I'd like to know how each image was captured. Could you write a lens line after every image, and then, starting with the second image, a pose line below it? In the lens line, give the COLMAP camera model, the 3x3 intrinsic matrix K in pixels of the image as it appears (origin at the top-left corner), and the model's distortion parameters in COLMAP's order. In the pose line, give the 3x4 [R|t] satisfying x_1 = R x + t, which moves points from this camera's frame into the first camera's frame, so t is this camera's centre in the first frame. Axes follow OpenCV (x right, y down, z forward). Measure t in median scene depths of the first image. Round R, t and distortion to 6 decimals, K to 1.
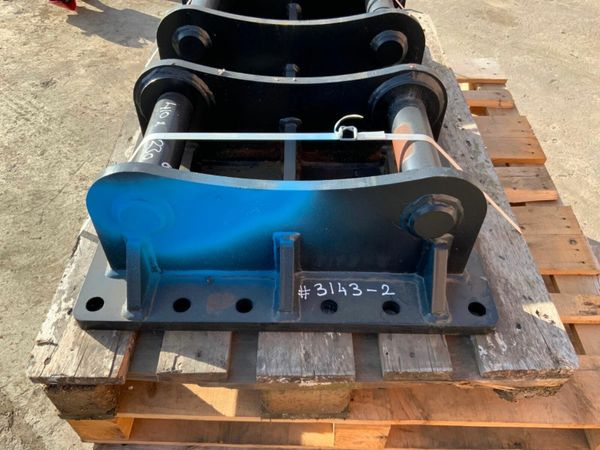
lens RADIAL K [[501.5, 0, 300.0], [0, 501.5, 225.0], [0, 0, 1]] dist [0.086295, -0.171206]
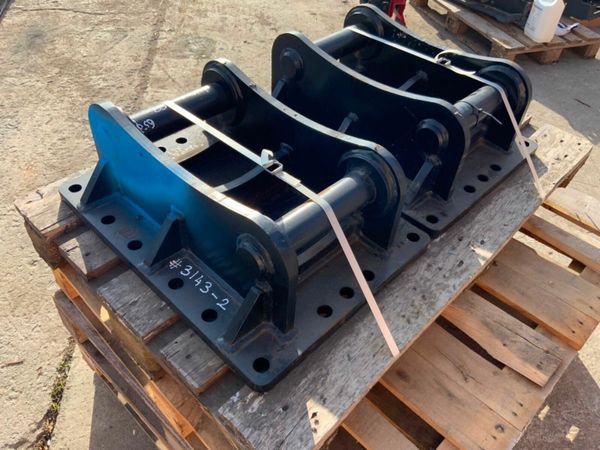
lens RADIAL K [[501.5, 0, 300.0], [0, 501.5, 225.0], [0, 0, 1]] dist [0.086295, -0.171206]
pose [[0.717361, 0.497833, -0.487397, 0.765620], [-0.532057, 0.843102, 0.078062, -0.196273], [0.449788, 0.203325, 0.869684, 0.084475]]
